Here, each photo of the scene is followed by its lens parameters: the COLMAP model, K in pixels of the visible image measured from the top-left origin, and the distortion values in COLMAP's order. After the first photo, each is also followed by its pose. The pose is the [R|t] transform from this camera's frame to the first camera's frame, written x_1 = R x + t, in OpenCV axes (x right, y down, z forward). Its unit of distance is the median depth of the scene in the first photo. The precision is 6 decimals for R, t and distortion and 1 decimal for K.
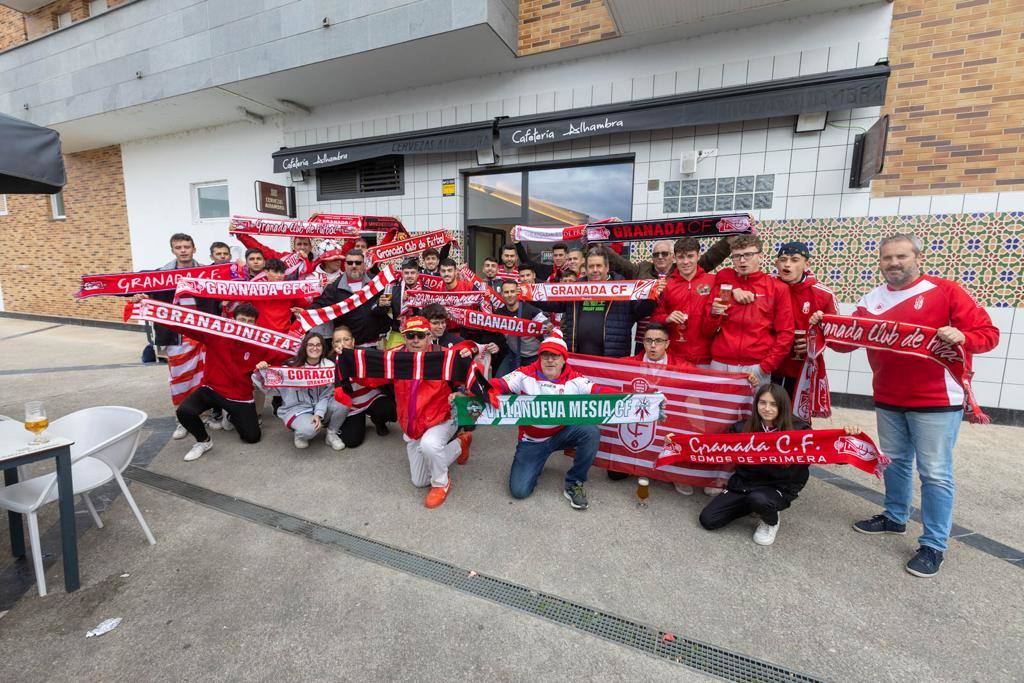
lens RADIAL K [[456.8, 0, 510.3], [0, 456.8, 340.7], [0, 0, 1]] dist [-0.000538, 0.001086]
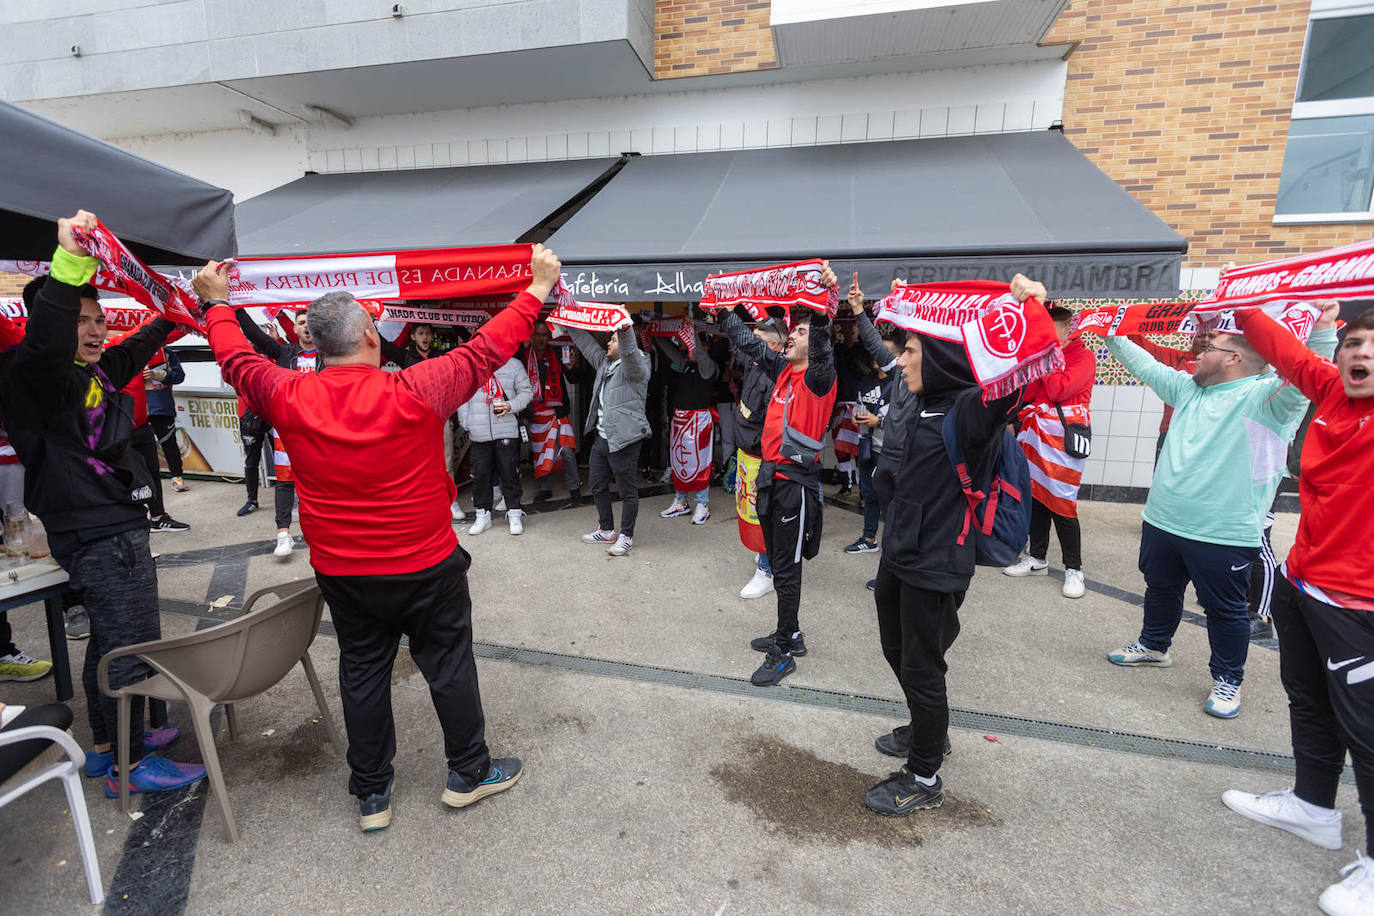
lens RADIAL K [[617.3, 0, 680.8], [0, 617.3, 453.8], [0, 0, 1]] dist [0.003956, -0.000839]
pose [[0.982594, -0.031189, 0.183131, -0.172215], [0.025113, 0.999057, 0.035406, -0.000283], [-0.184063, -0.030191, 0.982451, -0.108208]]
